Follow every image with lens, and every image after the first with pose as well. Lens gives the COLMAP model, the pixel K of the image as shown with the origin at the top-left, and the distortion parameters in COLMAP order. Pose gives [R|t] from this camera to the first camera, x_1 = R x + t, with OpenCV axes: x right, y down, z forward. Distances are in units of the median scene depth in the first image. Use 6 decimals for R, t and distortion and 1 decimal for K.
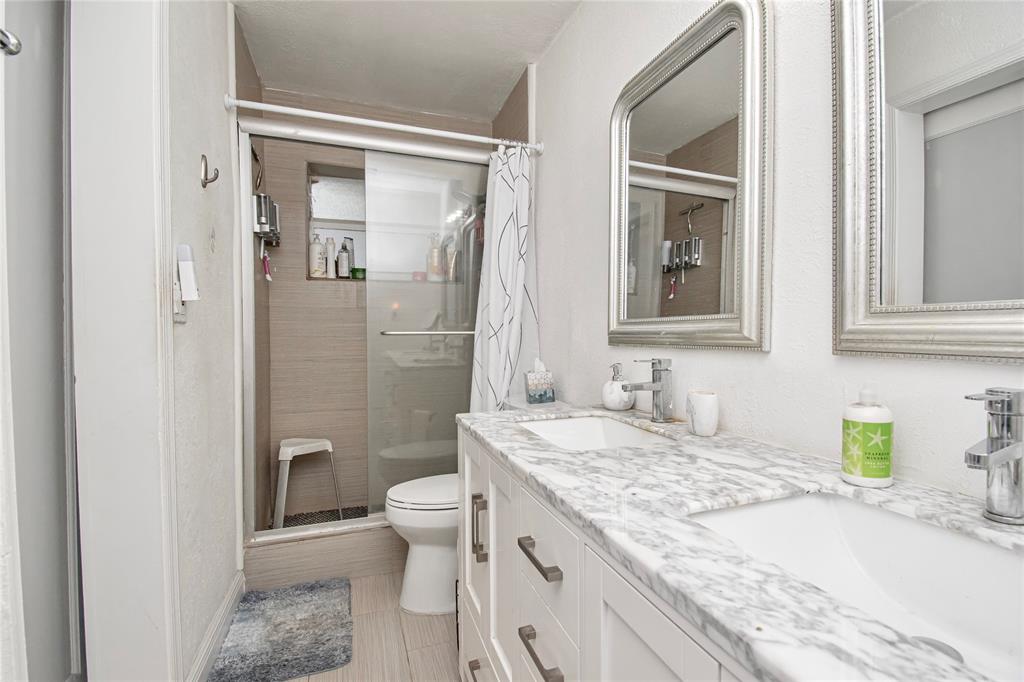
lens RADIAL K [[461.6, 0, 512.3], [0, 461.6, 339.5], [0, 0, 1]] dist [0.007559, -0.005804]
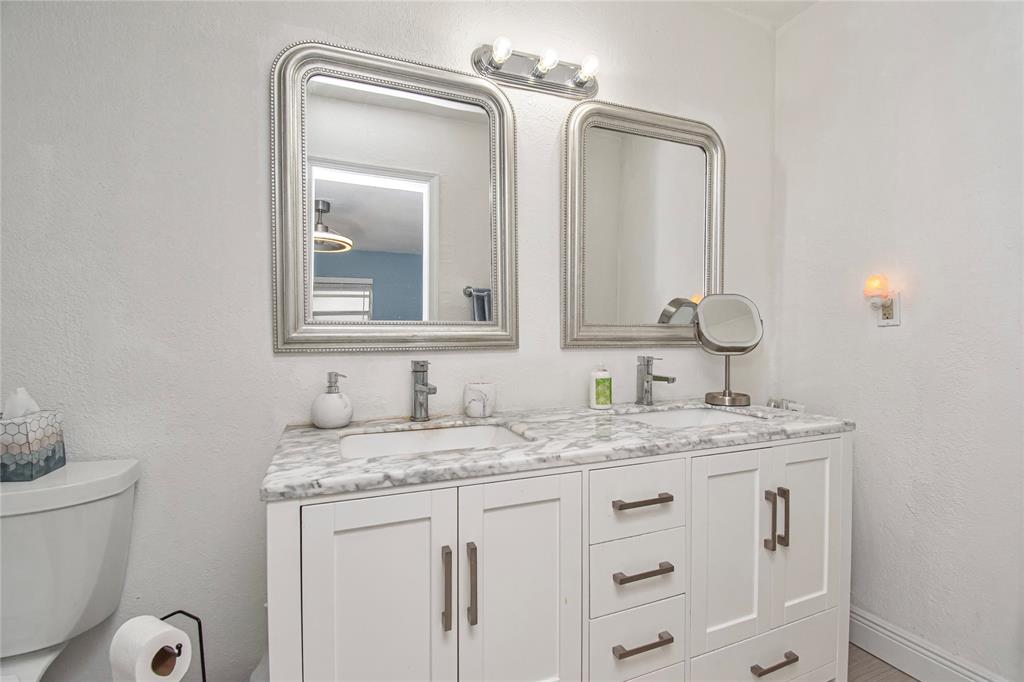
lens RADIAL K [[461.6, 0, 514.5], [0, 461.6, 343.4], [0, 0, 1]] dist [0.007559, -0.005804]
pose [[-0.022450, -0.003698, 0.999741, -0.947541], [0.017445, 0.999839, 0.004090, 0.005074], [-0.999596, 0.017533, -0.022381, 1.056136]]
